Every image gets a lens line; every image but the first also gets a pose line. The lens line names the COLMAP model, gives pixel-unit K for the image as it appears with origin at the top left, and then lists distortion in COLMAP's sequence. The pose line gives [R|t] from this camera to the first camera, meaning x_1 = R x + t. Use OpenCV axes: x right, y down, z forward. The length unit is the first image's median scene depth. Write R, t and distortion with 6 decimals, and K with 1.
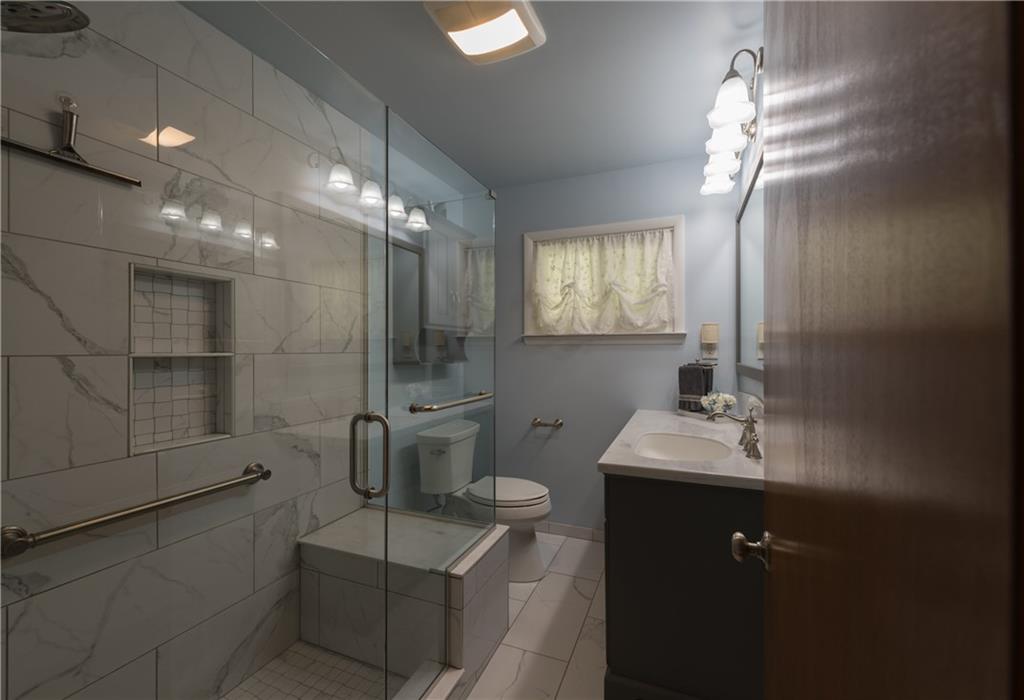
lens RADIAL K [[426.5, 0, 512.9], [0, 426.5, 348.8], [0, 0, 1]] dist [-0.000052, -0.000047]
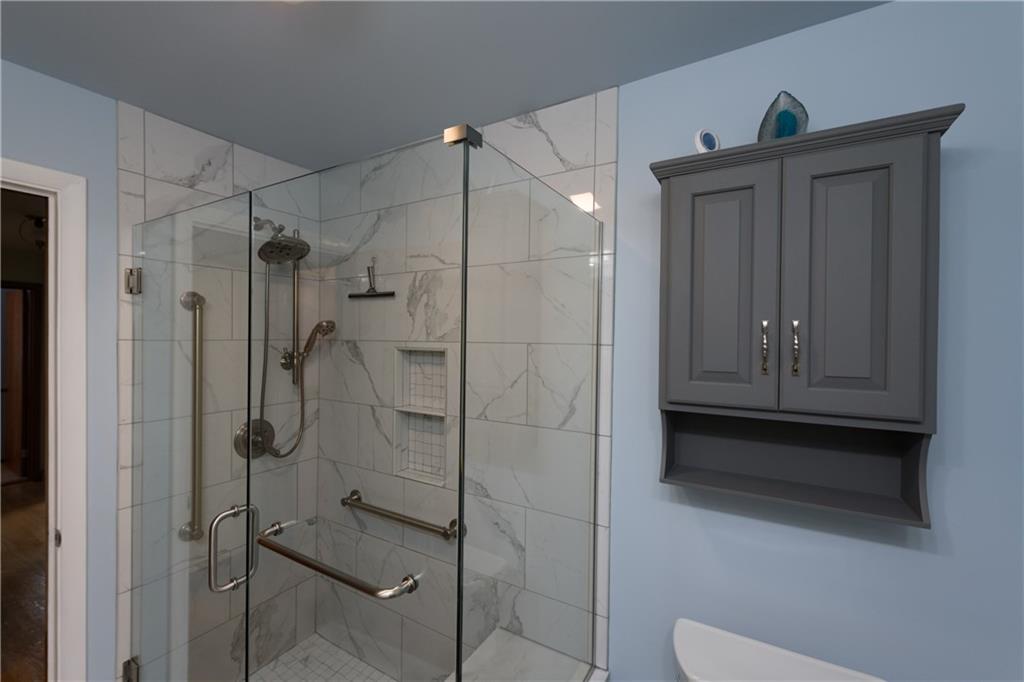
lens RADIAL K [[430.7, 0, 514.2], [0, 430.7, 343.9], [0, 0, 1]] dist [-0.000214, 0.000000]
pose [[-0.143043, 0.007096, -0.989691, 0.435147], [-0.007695, 0.999936, 0.008282, -0.180560], [0.989687, 0.008801, -0.142979, 1.286990]]
